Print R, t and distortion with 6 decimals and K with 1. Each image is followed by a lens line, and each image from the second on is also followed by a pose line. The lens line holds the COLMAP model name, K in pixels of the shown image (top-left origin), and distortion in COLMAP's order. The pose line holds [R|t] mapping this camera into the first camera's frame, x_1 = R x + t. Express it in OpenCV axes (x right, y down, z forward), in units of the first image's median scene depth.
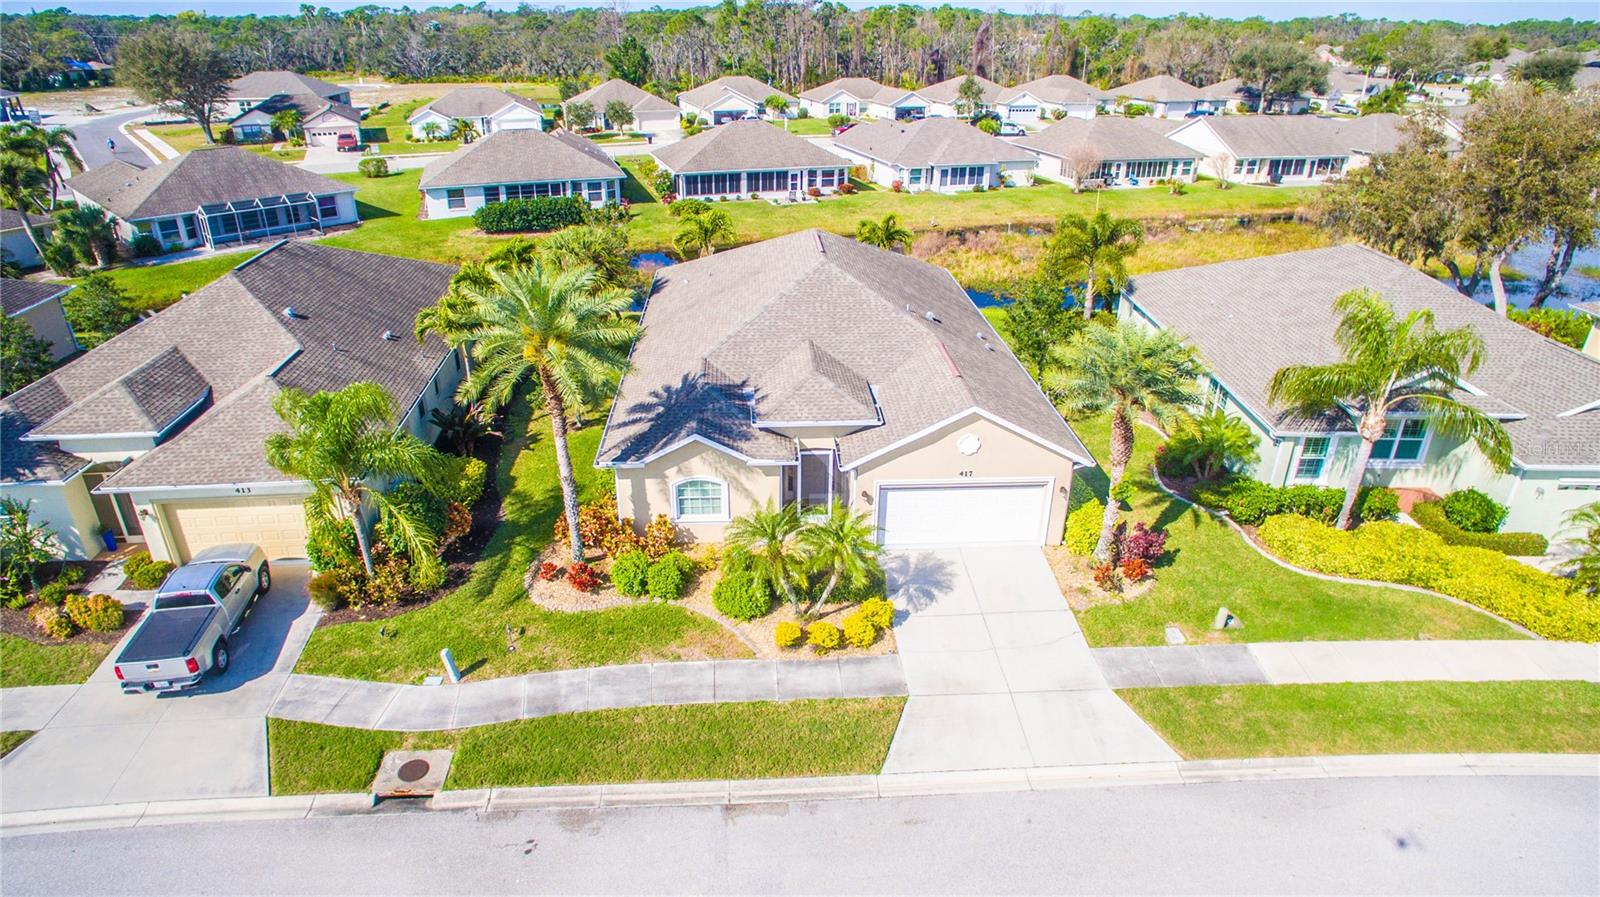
lens RADIAL K [[930.0, 0, 800.0], [0, 930.0, 448.5], [0, 0, 1]] dist [-0.116718, 0.079123]
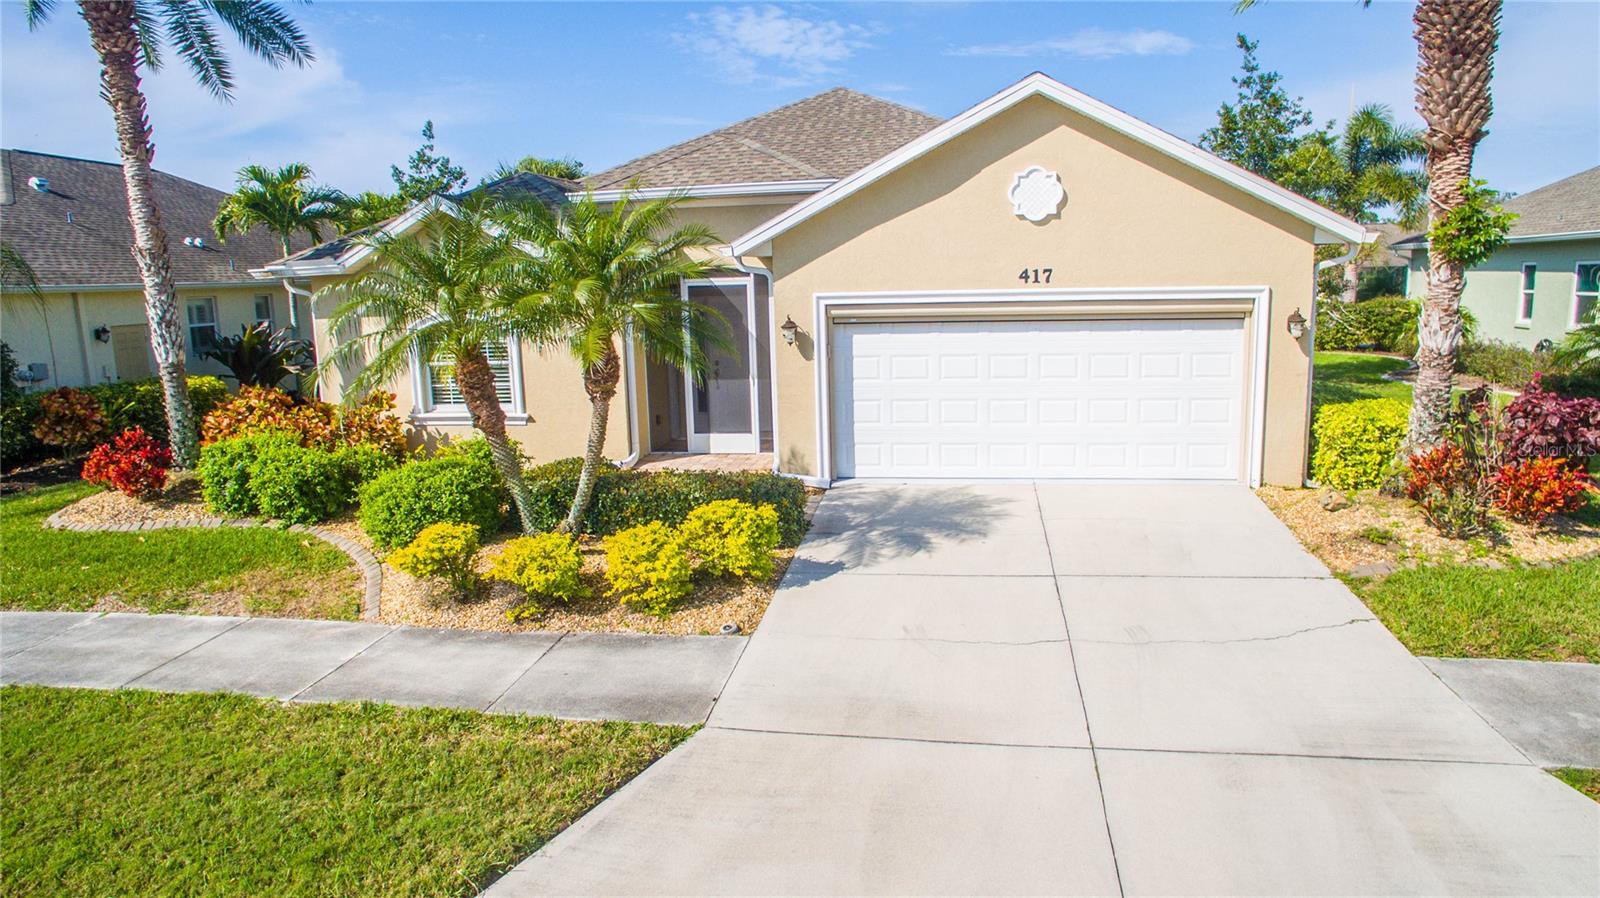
lens RADIAL K [[993.5, 0, 800.0], [0, 993.5, 449.0], [0, 0, 1]] dist [-0.118424, 0.082225]
pose [[0.973818, 0.005714, -0.227257, 0.071171], [-0.065988, 0.963746, -0.258532, 0.088139], [0.217541, 0.266759, 0.938891, 0.238603]]
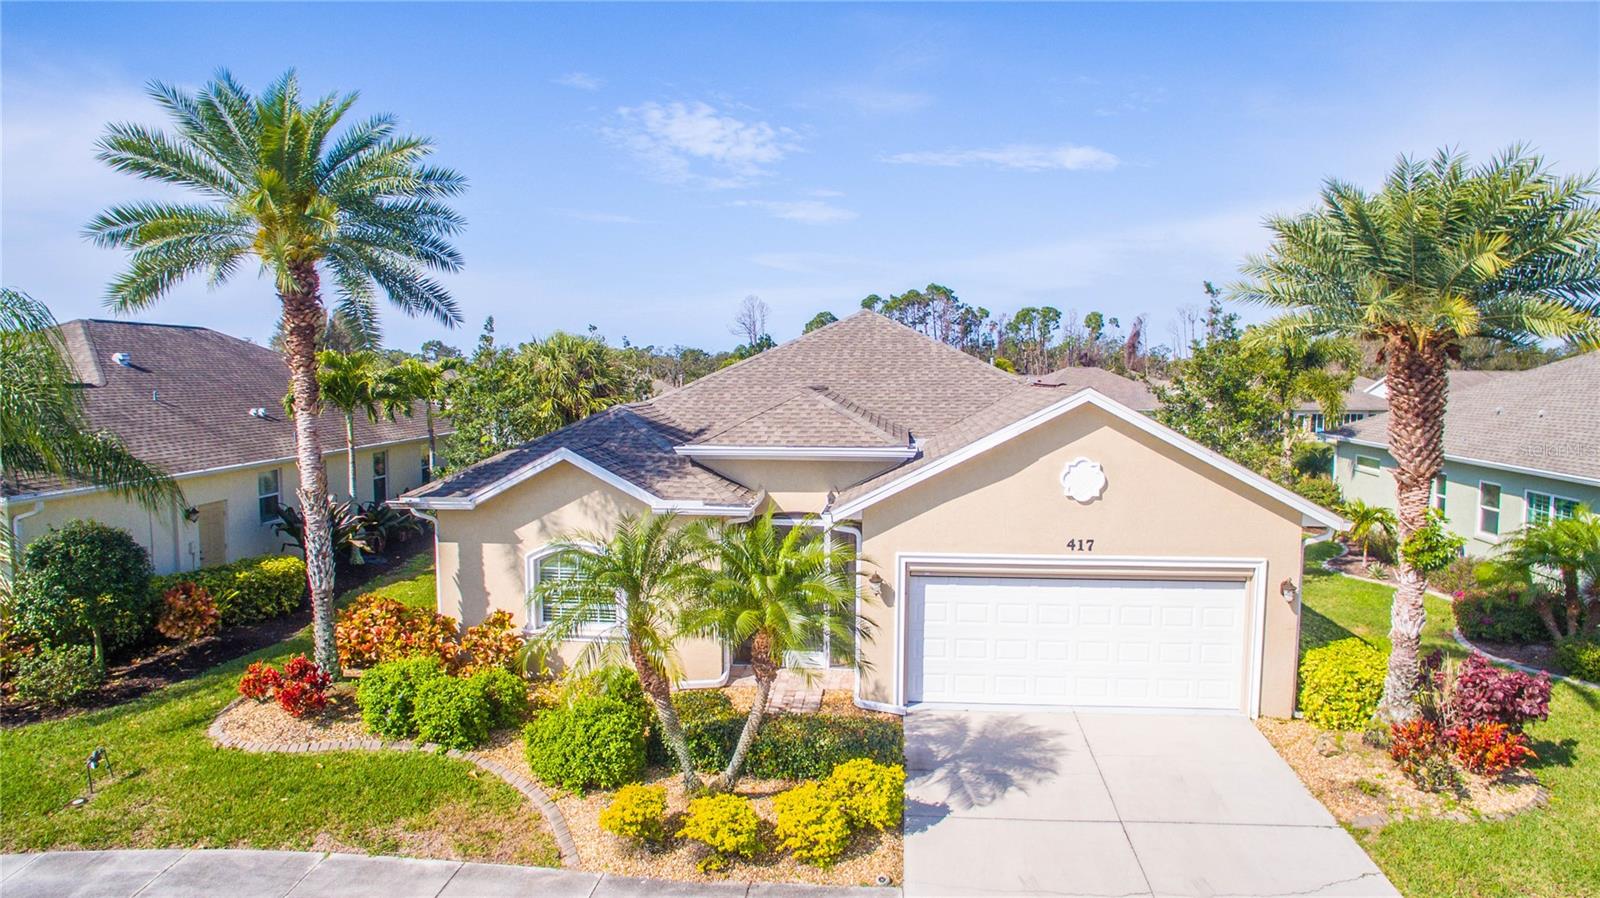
lens RADIAL K [[962.0, 0, 800.0], [0, 962.0, 449.0], [0, 0, 1]] dist [-0.118710, 0.082836]
pose [[0.986871, 0.009318, -0.161240, 0.045155], [-0.066963, 0.932091, -0.355980, 0.068931], [0.146974, 0.362104, 0.920478, 0.196800]]
